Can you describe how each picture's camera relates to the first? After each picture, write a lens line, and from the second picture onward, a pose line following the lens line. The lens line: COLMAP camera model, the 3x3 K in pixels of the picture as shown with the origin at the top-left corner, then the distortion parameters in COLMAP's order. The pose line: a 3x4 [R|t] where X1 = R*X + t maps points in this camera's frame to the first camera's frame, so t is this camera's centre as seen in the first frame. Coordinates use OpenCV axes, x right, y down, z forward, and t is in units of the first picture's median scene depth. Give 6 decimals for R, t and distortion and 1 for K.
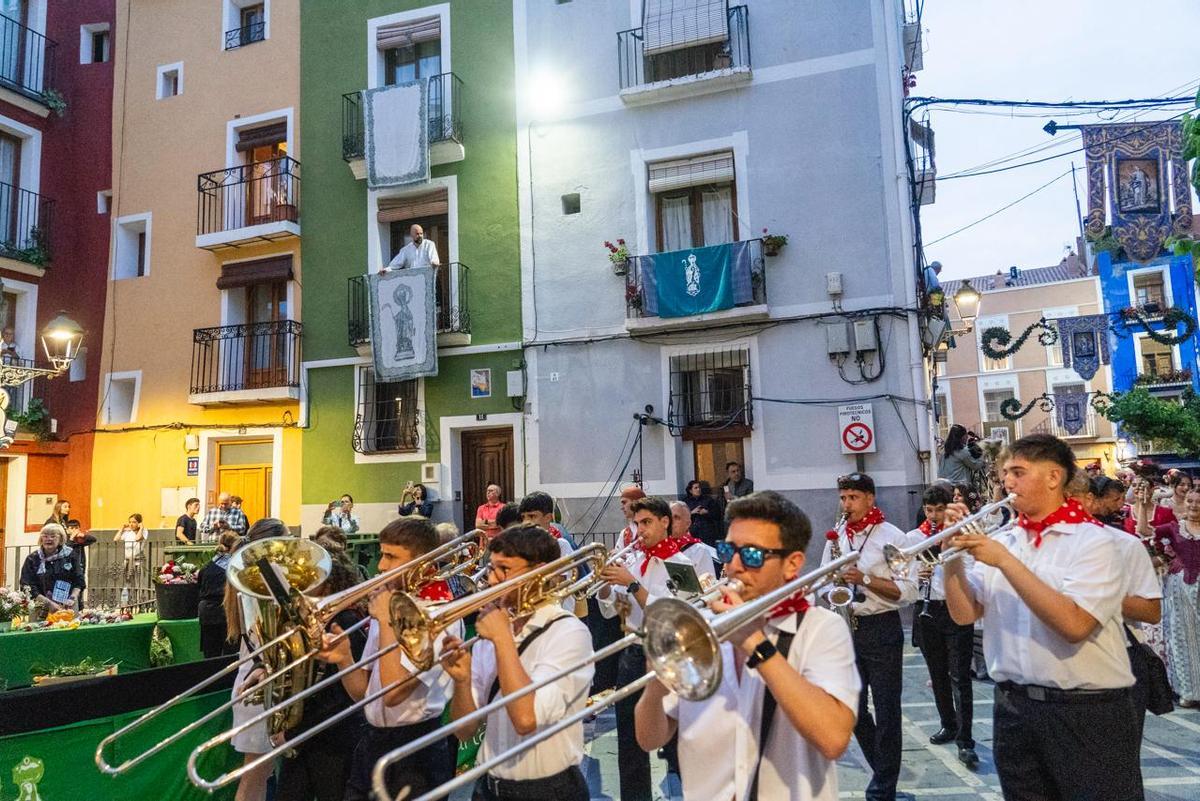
lens RADIAL K [[804.2, 0, 600.0], [0, 804.2, 400.5], [0, 0, 1]] dist [-0.027168, -0.004054]
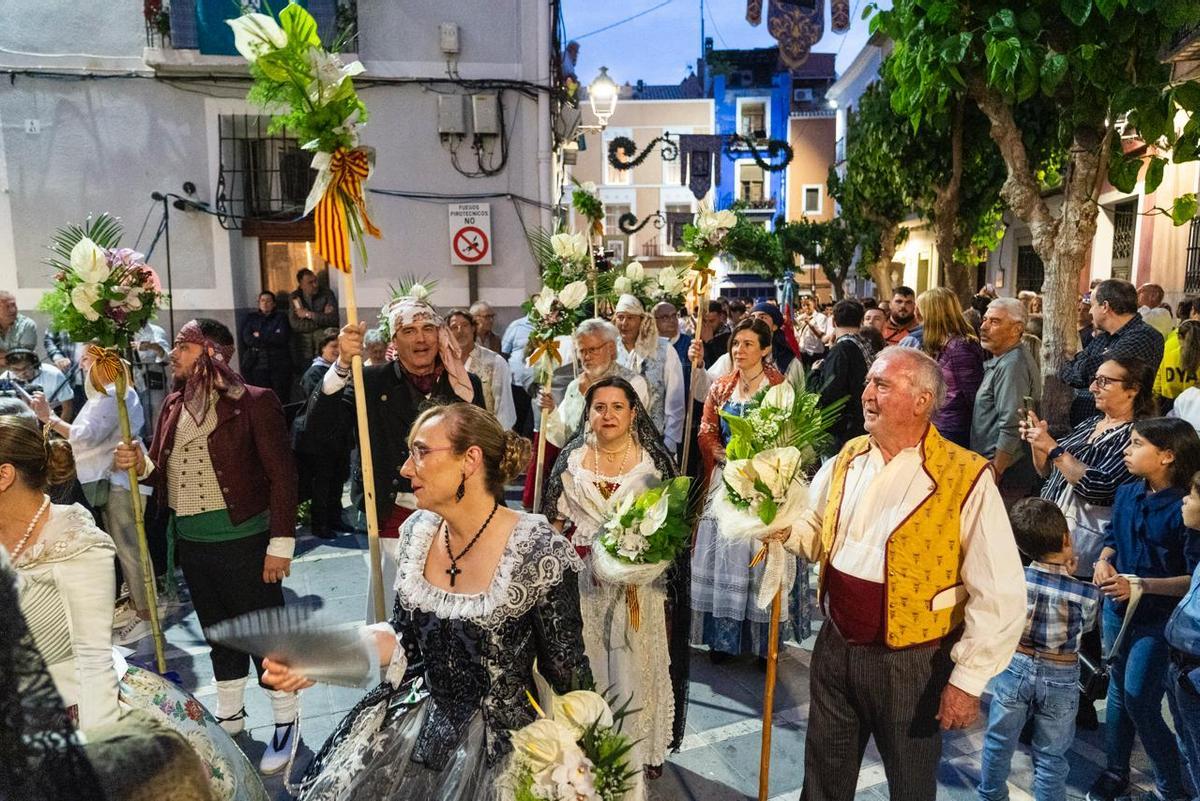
lens RADIAL K [[809.9, 0, 618.9], [0, 809.9, 398.2], [0, 0, 1]] dist [-0.007100, -0.001476]
pose [[0.889030, -0.031383, 0.456773, 0.067684], [-0.078445, 0.972455, 0.219494, 0.004779], [-0.451079, -0.230968, 0.862080, 0.172060]]
